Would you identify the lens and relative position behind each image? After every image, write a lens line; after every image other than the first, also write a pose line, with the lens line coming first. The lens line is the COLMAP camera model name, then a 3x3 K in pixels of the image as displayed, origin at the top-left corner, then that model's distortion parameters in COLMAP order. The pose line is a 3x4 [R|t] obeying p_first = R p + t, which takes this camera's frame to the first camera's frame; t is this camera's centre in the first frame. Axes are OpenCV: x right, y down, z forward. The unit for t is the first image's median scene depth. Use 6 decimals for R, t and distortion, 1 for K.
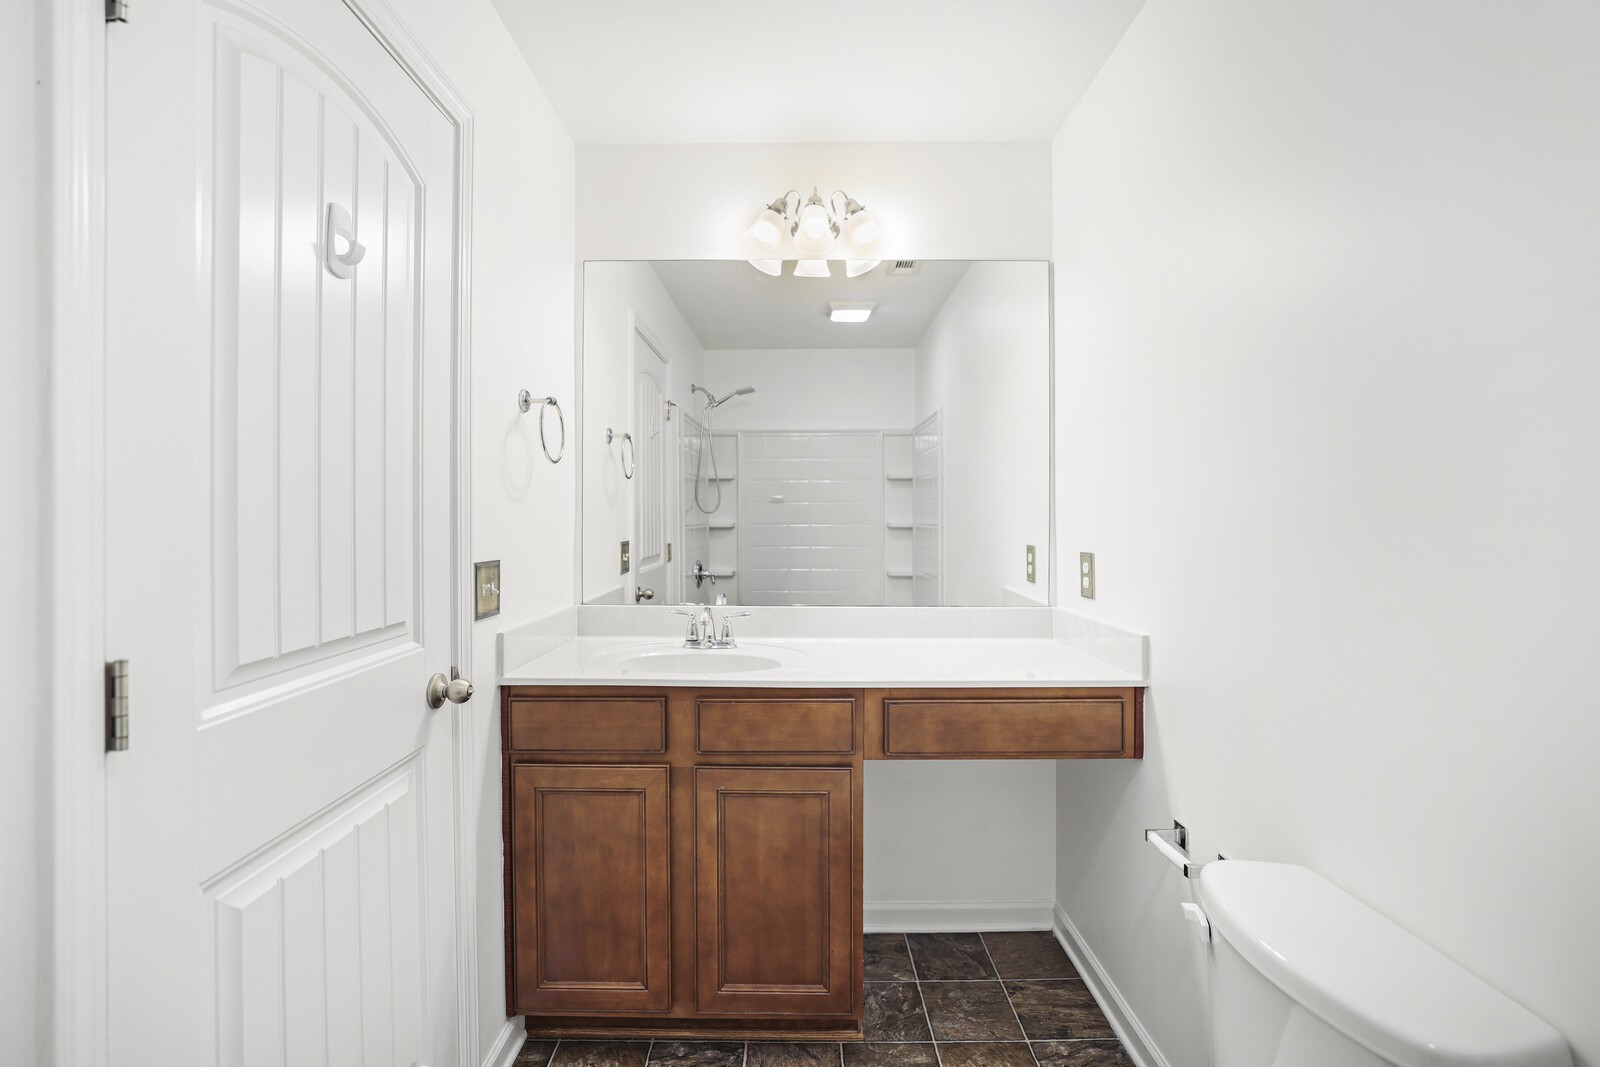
lens RADIAL K [[718.0, 0, 762.8], [0, 718.0, 520.4], [0, 0, 1]] dist [-0.042756, 0.014973]
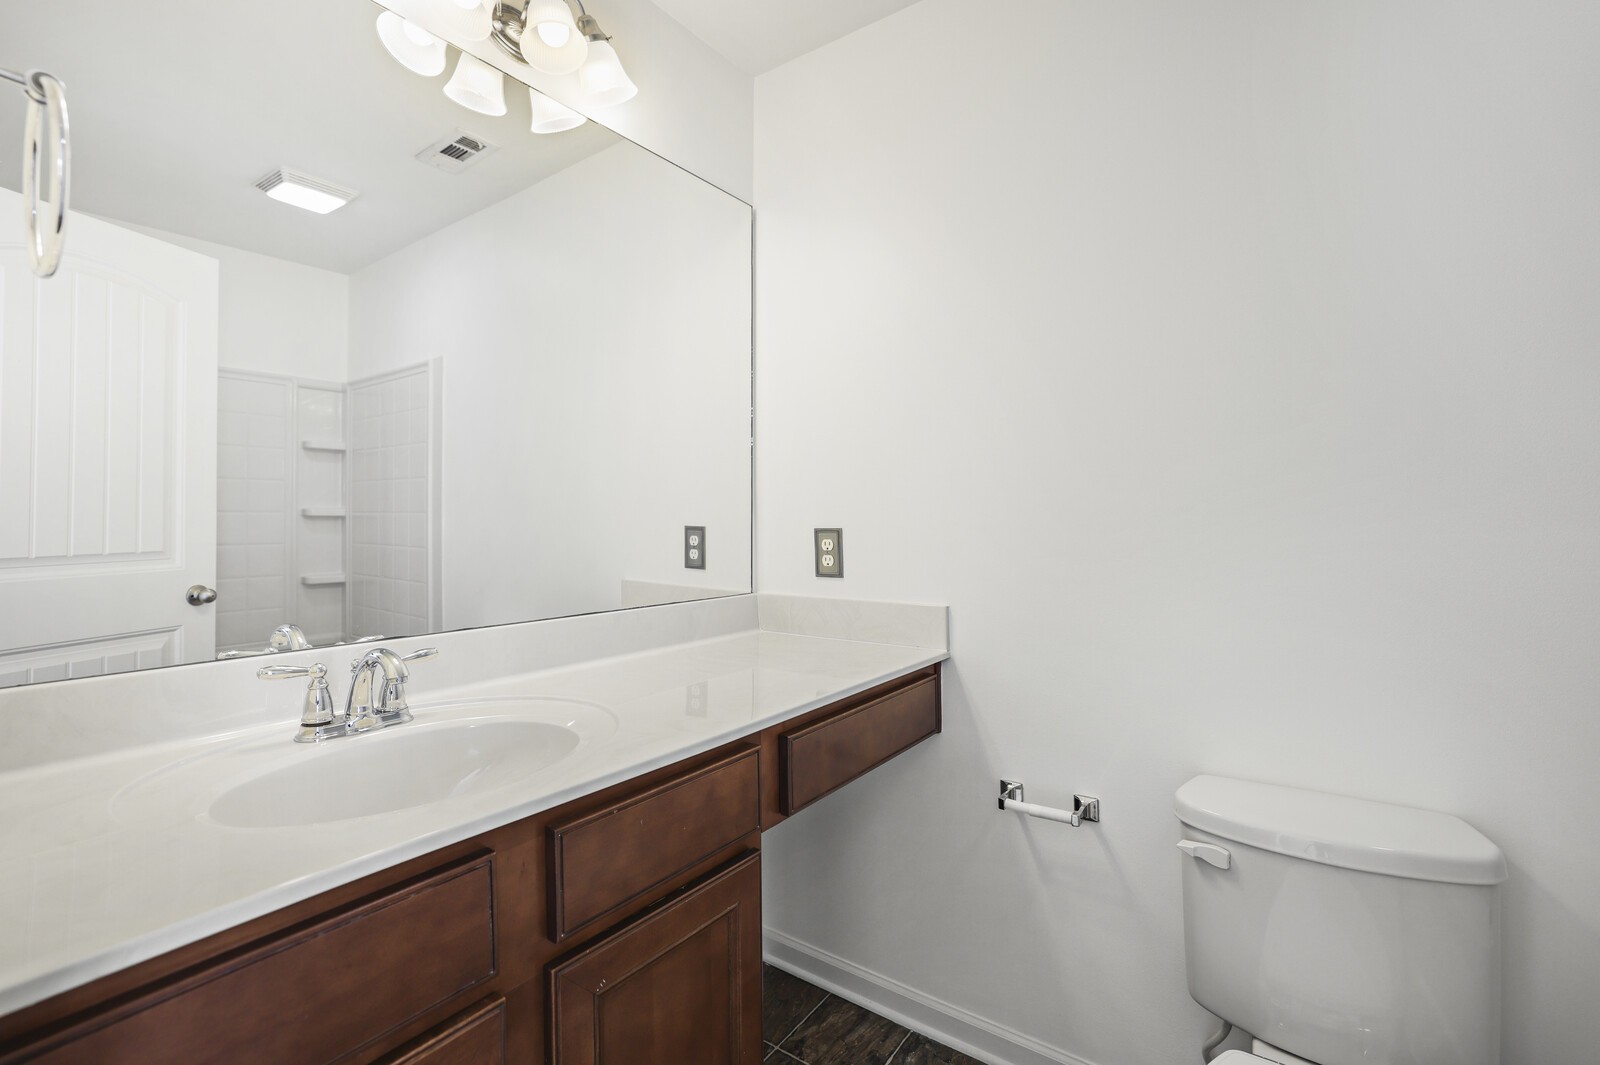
lens RADIAL K [[731.6, 0, 799.3], [0, 731.6, 501.2], [0, 0, 1]] dist [-0.046046, 0.015542]
pose [[0.557695, 0.016611, 0.829880, -0.362465], [0.002880, 0.999755, -0.021947, 0.031052], [-0.830041, 0.014630, 0.557510, 0.509440]]
